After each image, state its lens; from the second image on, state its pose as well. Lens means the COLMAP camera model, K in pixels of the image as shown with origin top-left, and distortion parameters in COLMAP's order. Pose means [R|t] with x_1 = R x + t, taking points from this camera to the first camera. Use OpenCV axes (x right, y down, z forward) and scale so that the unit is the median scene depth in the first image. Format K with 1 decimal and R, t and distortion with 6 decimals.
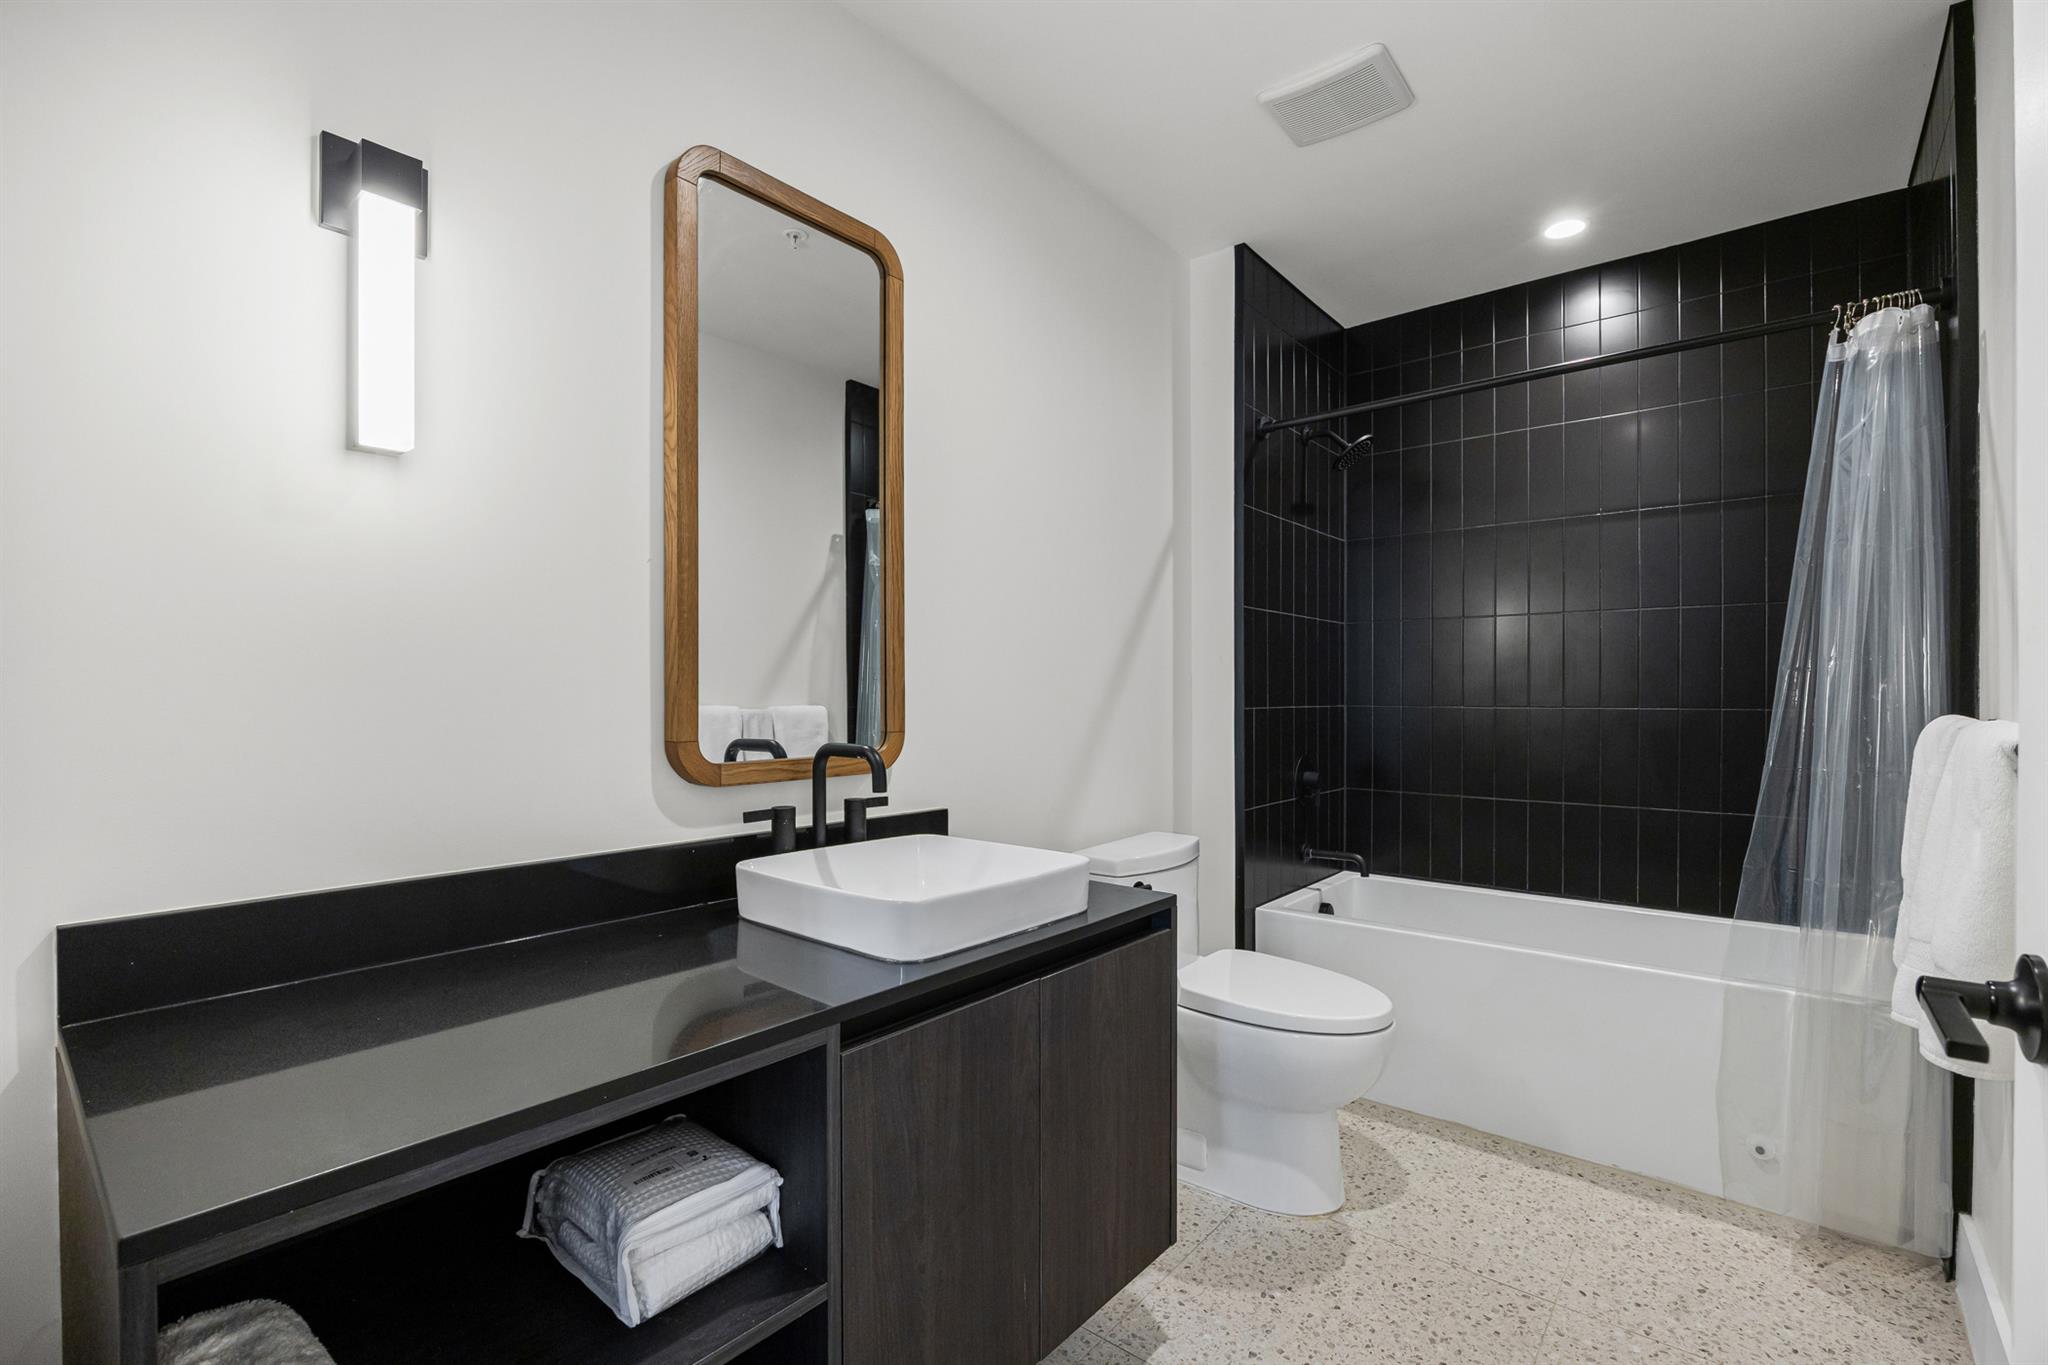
lens RADIAL K [[909.5, 0, 1026.7], [0, 909.5, 694.6], [0, 0, 1]] dist [-0.000754, -0.000017]
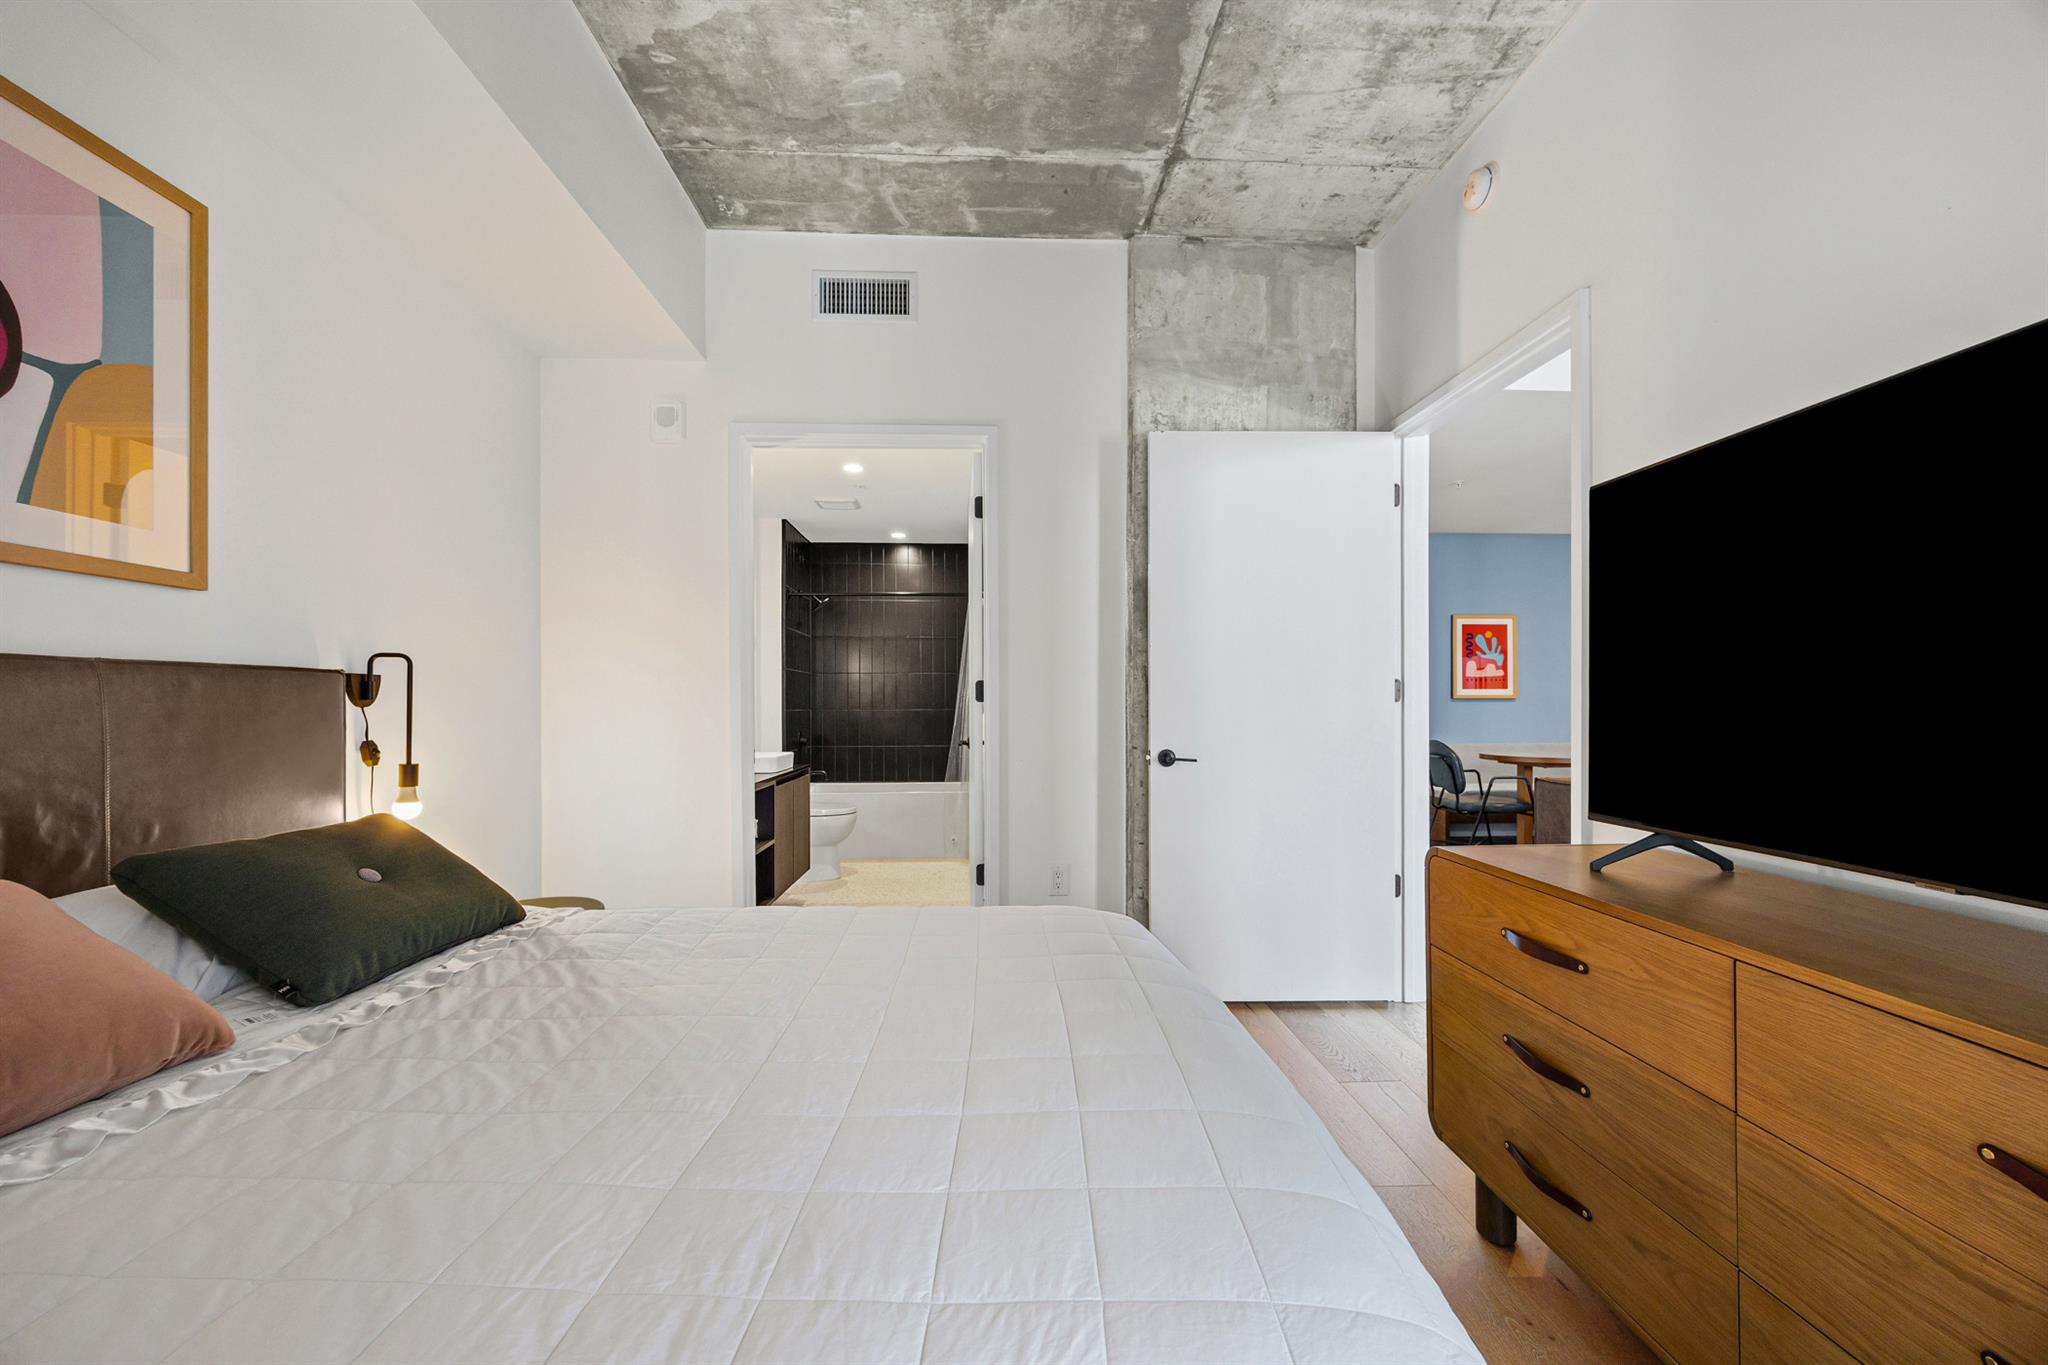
lens RADIAL K [[789.1, 0, 1023.5], [0, 789.1, 693.9], [0, 0, 1]] dist [0.000759, 0.000245]
pose [[0.739609, 0.005781, 0.673012, -0.639372], [0.005224, 0.999884, -0.014329, 0.003137], [-0.673017, 0.014113, 0.739493, -0.886616]]
